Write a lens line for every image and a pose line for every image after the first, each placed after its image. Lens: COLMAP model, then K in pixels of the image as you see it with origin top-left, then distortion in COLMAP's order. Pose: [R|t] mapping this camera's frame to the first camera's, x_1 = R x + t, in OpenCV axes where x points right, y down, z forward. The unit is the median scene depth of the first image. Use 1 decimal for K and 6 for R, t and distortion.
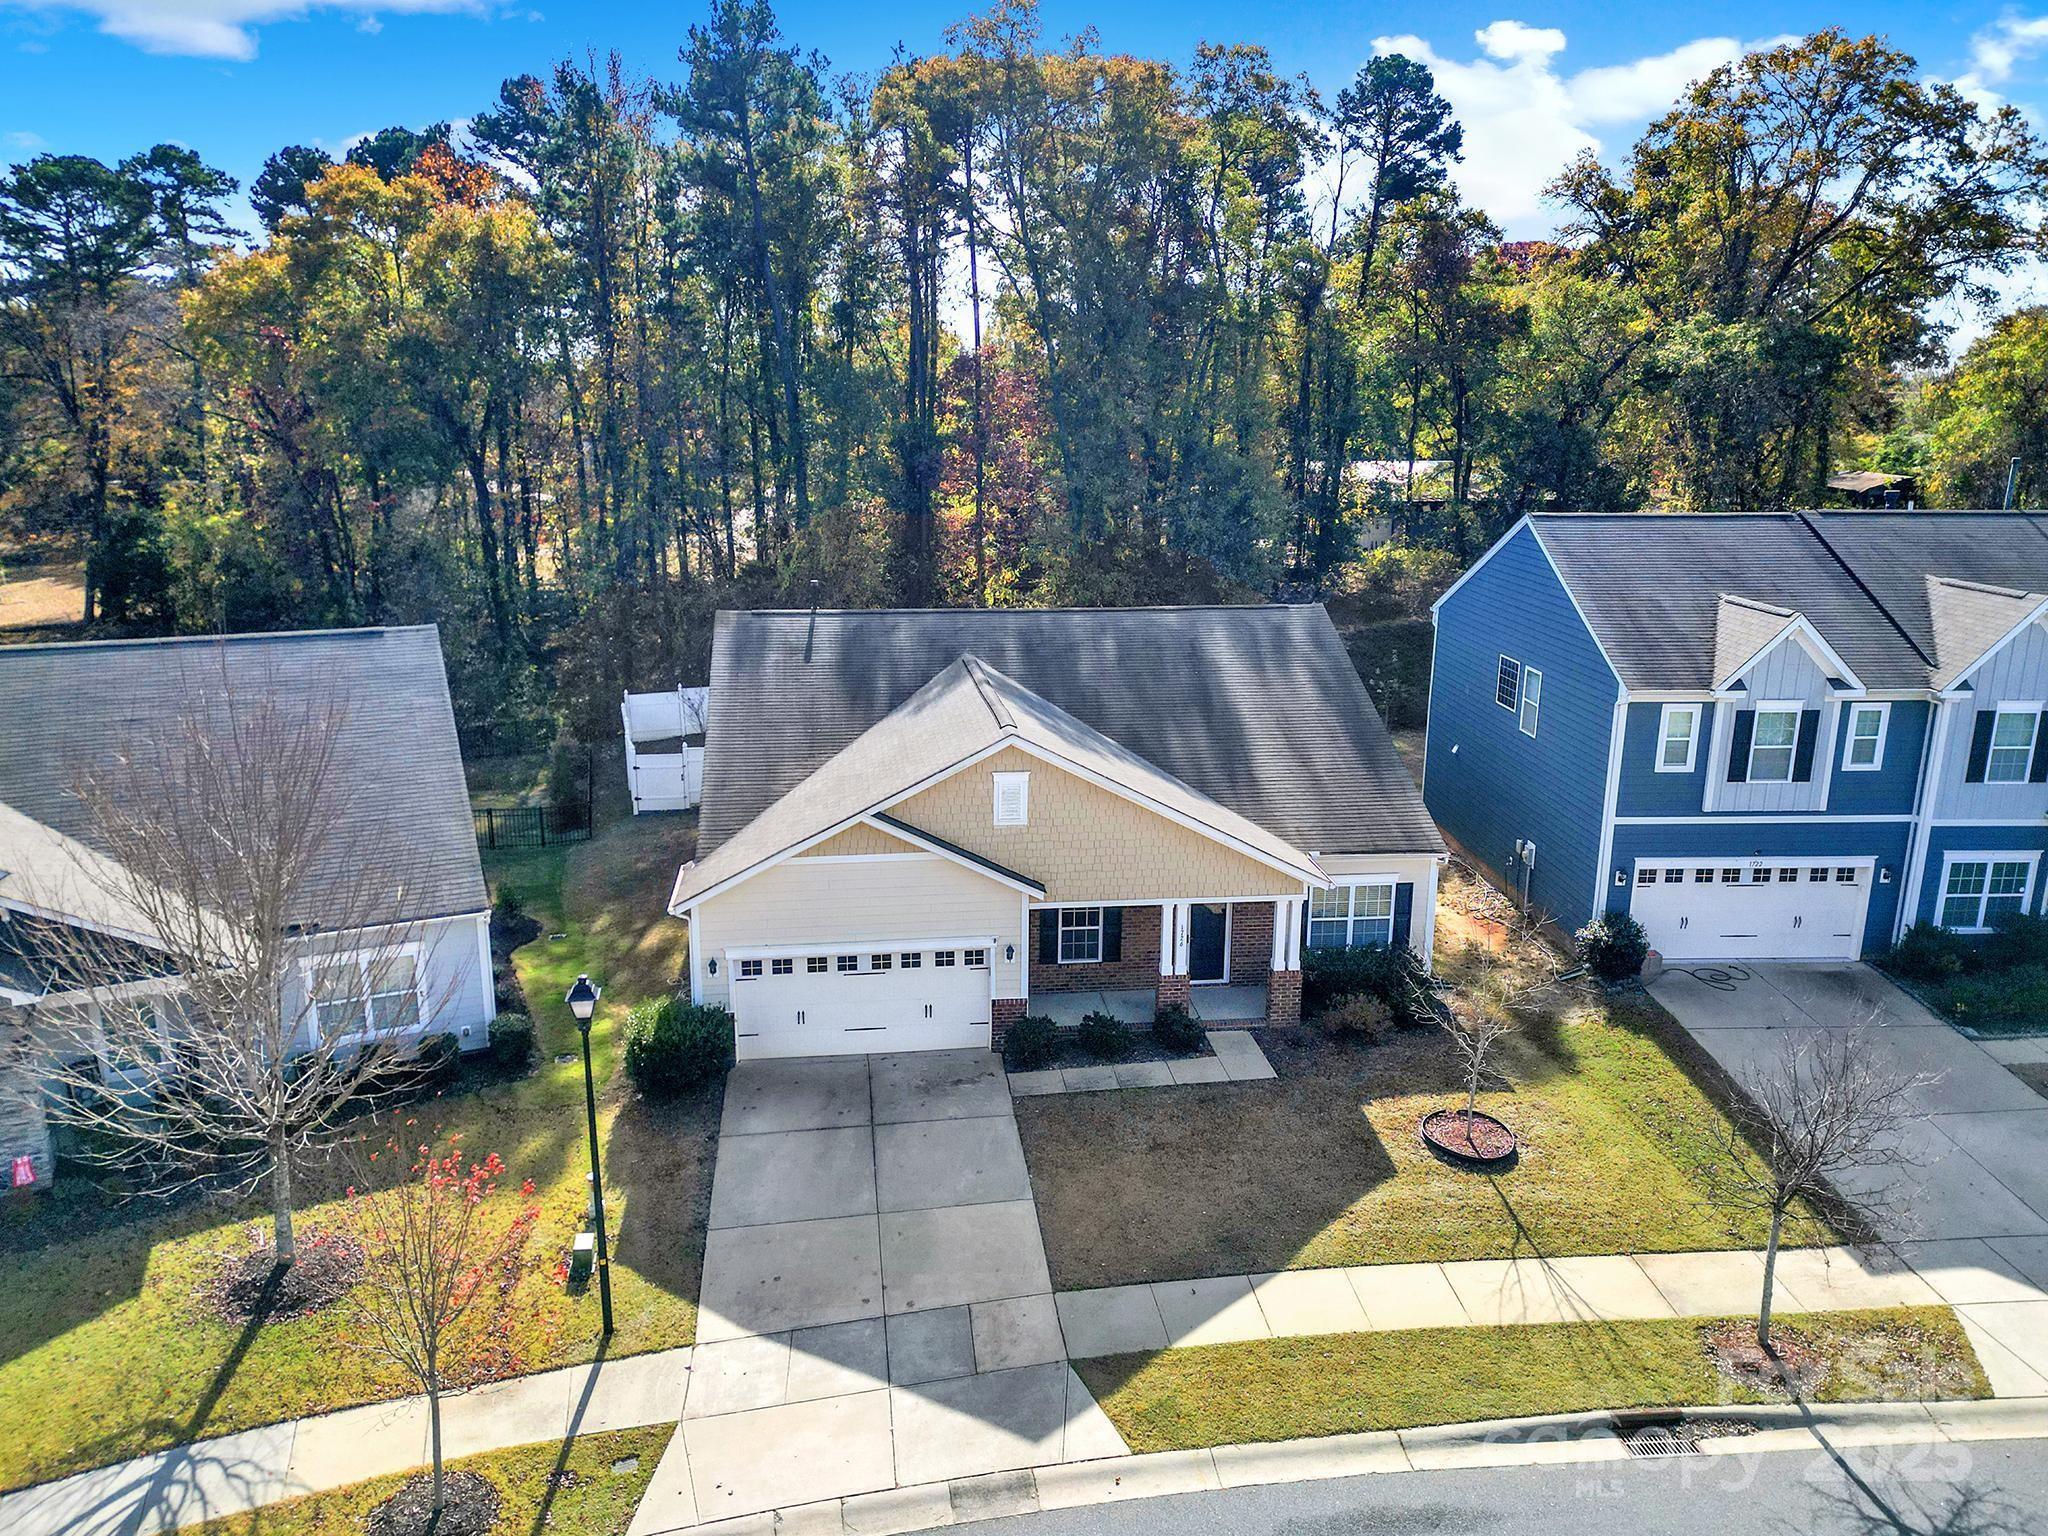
lens RADIAL K [[1454.1, 0, 1024.0], [0, 1454.1, 768.0], [0, 0, 1]] dist [0.083256, -0.083577]
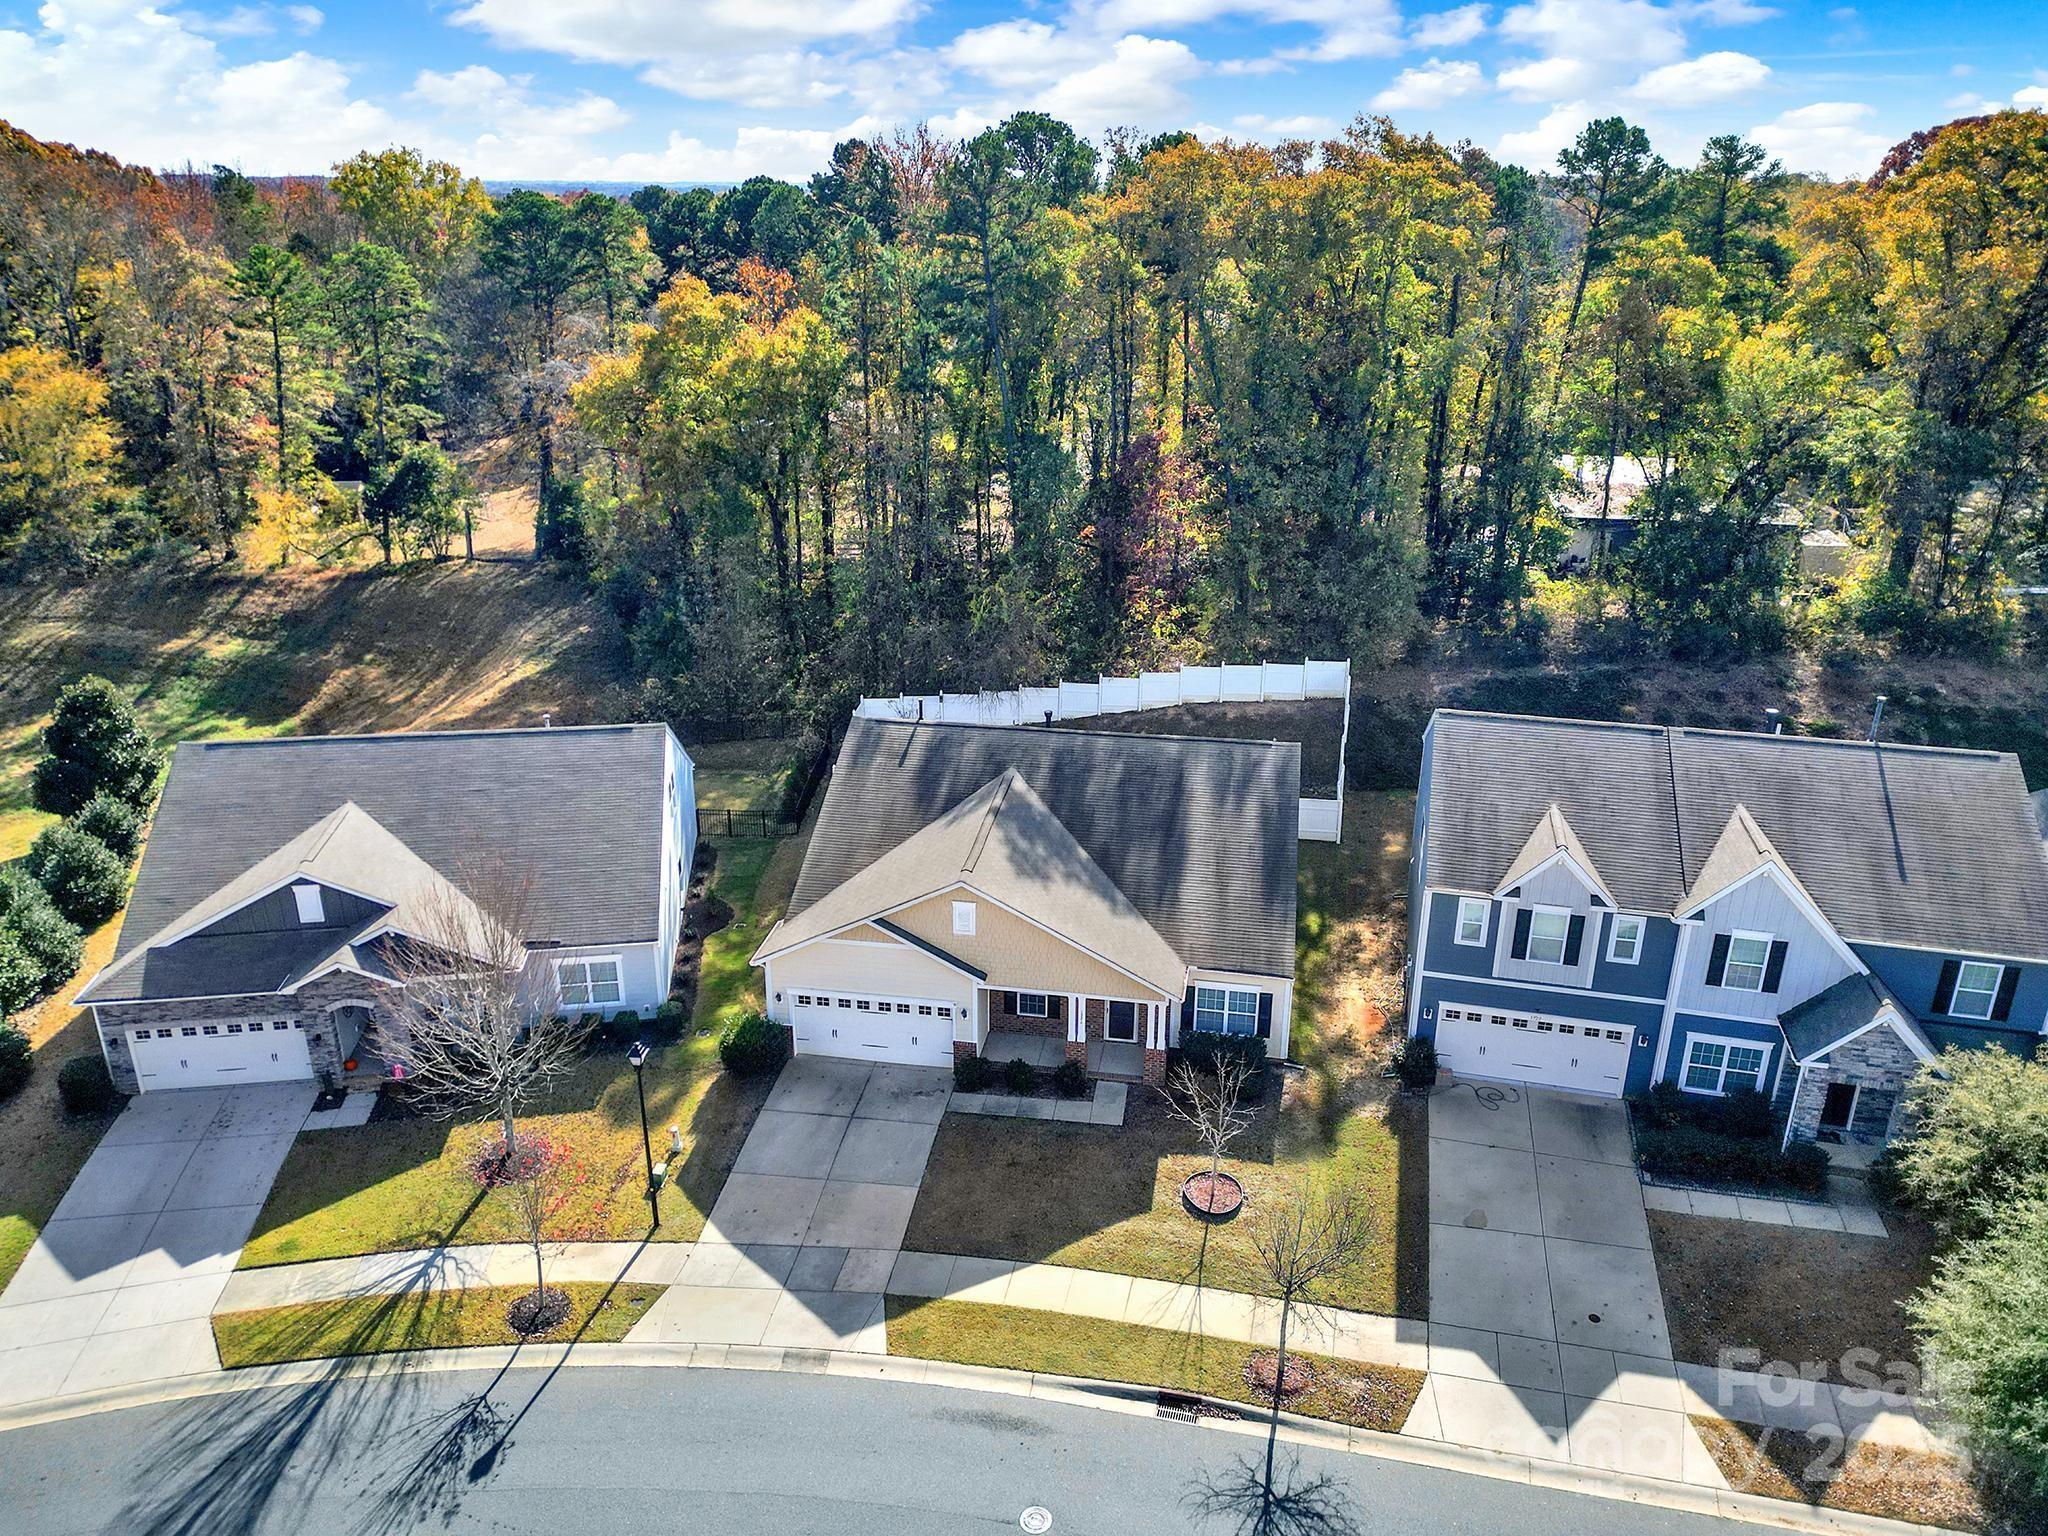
lens RADIAL K [[1454.1, 0, 1024.0], [0, 1454.1, 768.0], [0, 0, 1]] dist [0.083256, -0.083577]
pose [[0.956716, 0.105283, -0.271313, 0.443268], [-0.070019, 0.988156, 0.136549, -0.343742], [0.282476, -0.111642, 0.952756, -0.402949]]
